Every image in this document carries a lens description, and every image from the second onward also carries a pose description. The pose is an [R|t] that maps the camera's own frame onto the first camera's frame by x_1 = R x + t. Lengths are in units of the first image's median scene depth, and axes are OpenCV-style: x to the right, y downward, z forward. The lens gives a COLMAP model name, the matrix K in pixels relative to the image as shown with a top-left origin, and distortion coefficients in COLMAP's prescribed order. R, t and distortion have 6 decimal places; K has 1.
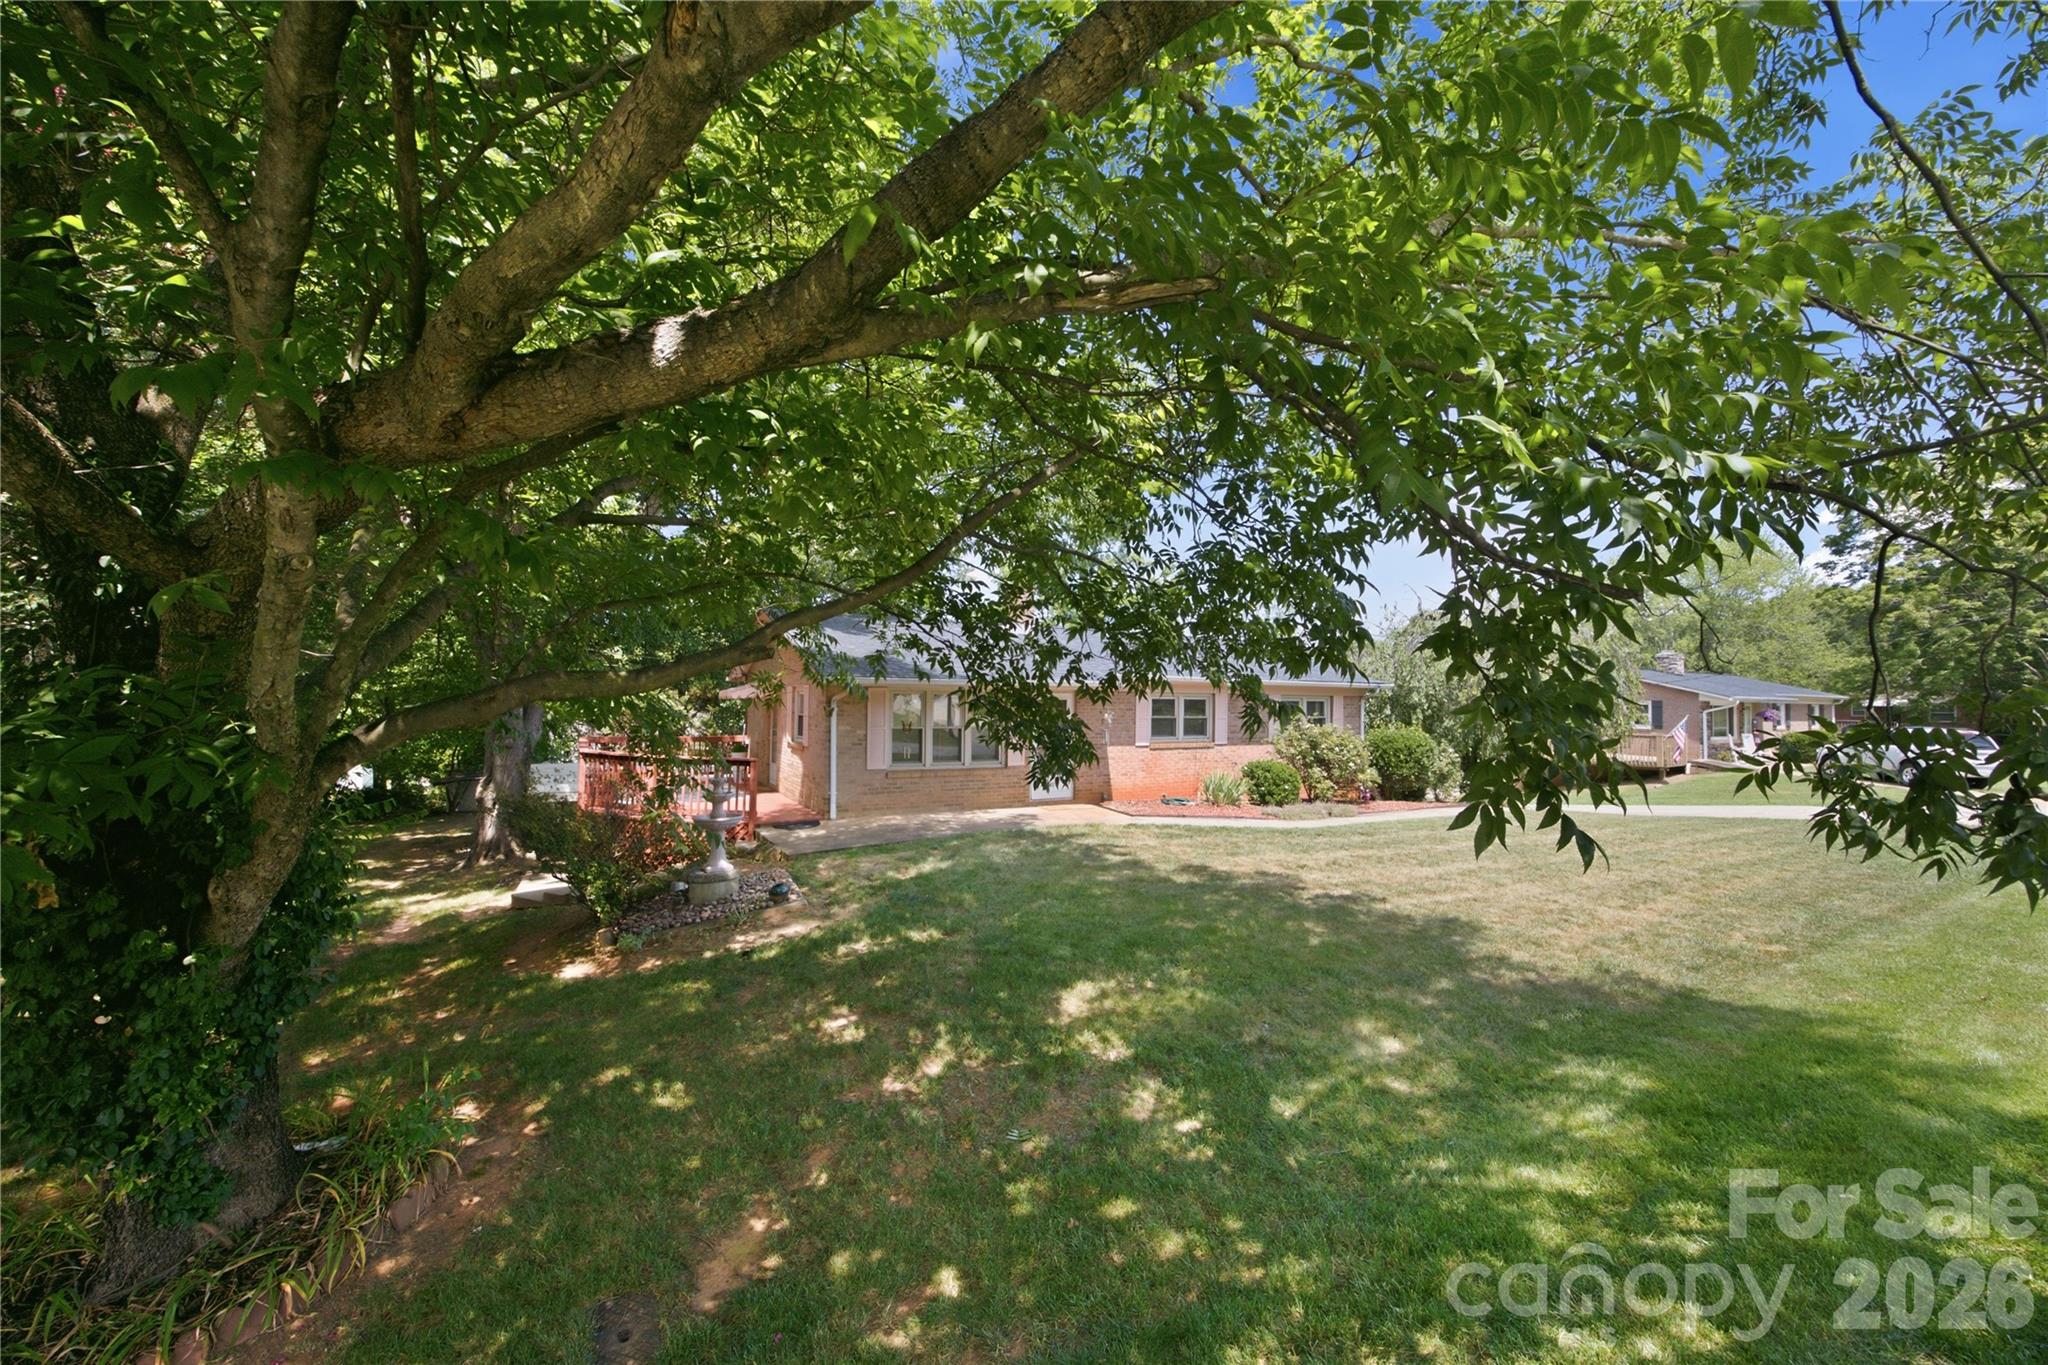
lens RADIAL K [[827.9, 0, 1022.1], [0, 827.9, 711.0], [0, 0, 1]] dist [-0.002017, 0.000012]
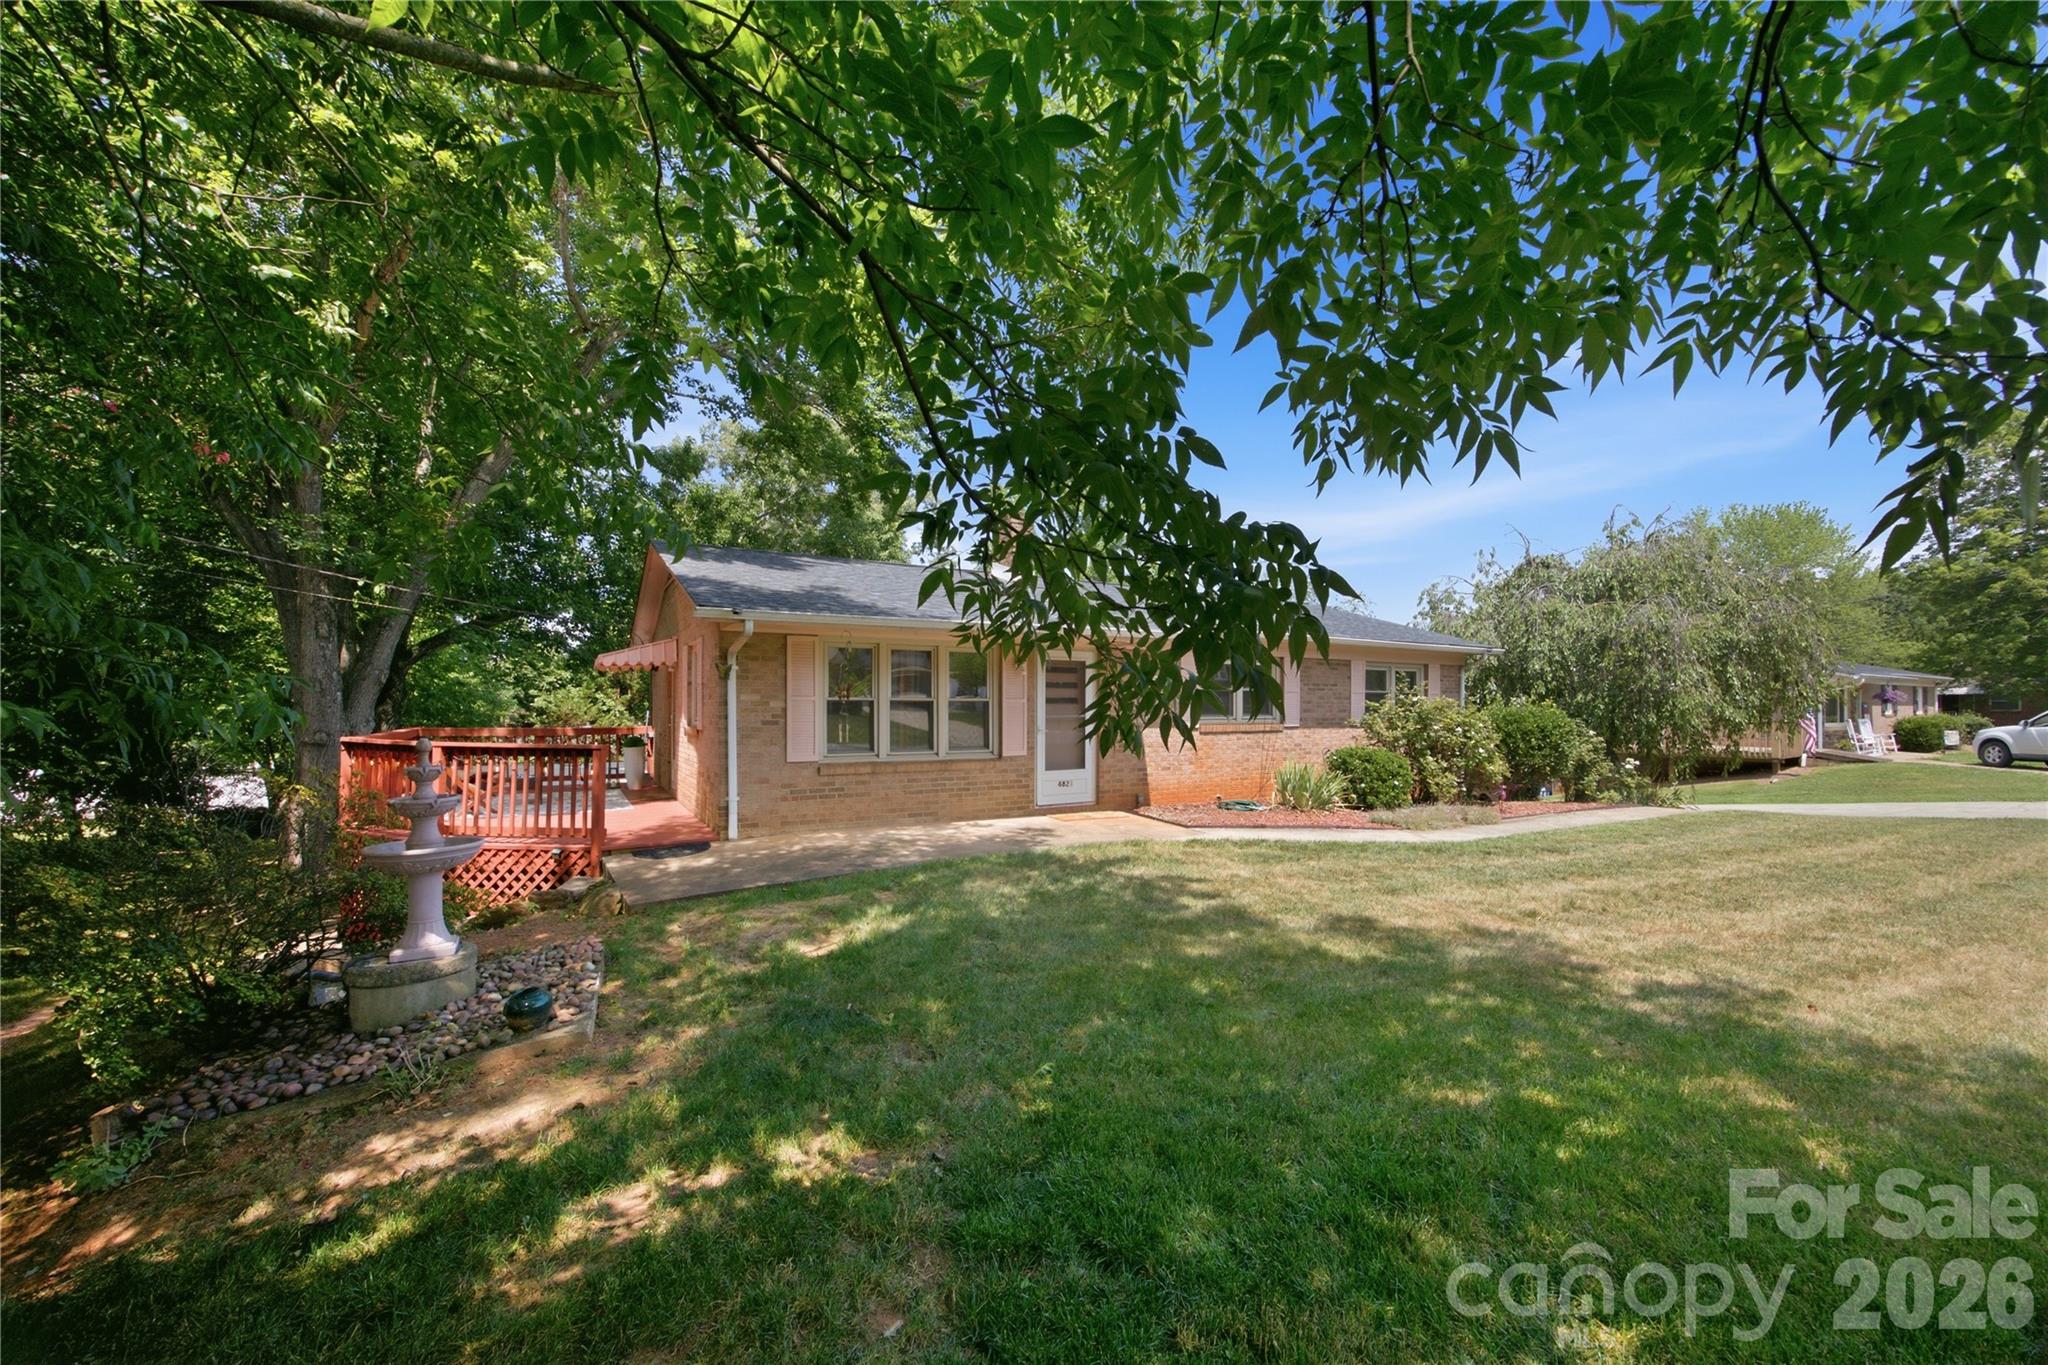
lens RADIAL K [[827.9, 0, 1022.1], [0, 827.9, 711.0], [0, 0, 1]] dist [-0.002017, 0.000012]
pose [[0.999760, -0.011274, 0.018804, -0.015193], [0.011469, 0.999881, -0.010309, 0.040581], [-0.018686, 0.010522, 0.999770, 0.356140]]
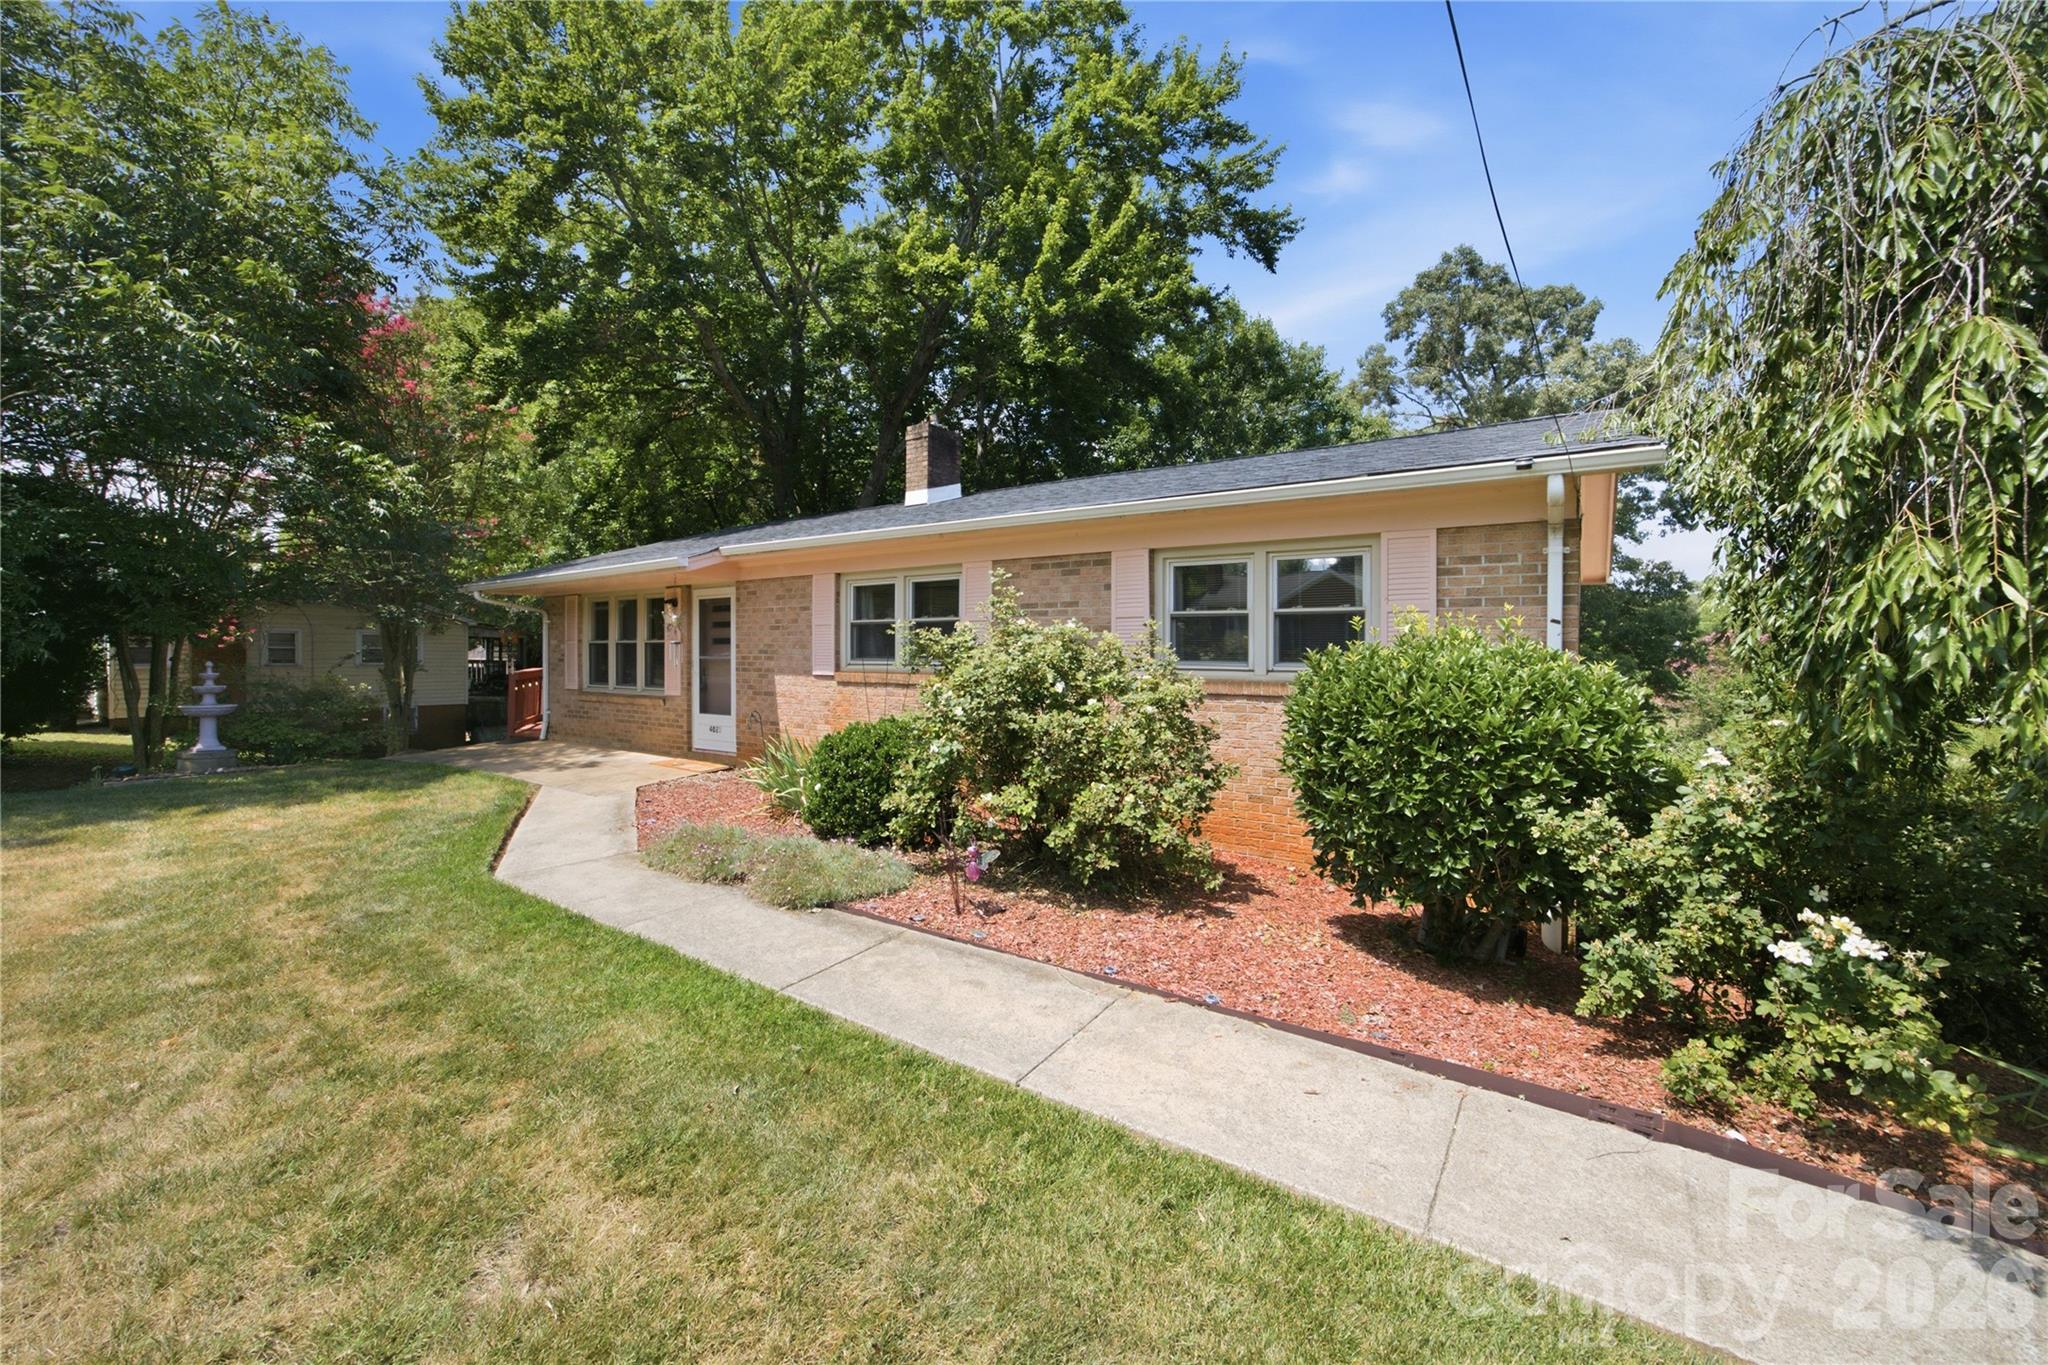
lens RADIAL K [[797.4, 0, 1023.1], [0, 797.4, 666.4], [0, 0, 1]] dist [-0.002307, 0.000028]
pose [[0.432029, 0.005459, -0.901843, 0.817044], [-0.007361, 0.999970, 0.002526, 0.041497], [0.901830, 0.005547, 0.432056, 1.099521]]
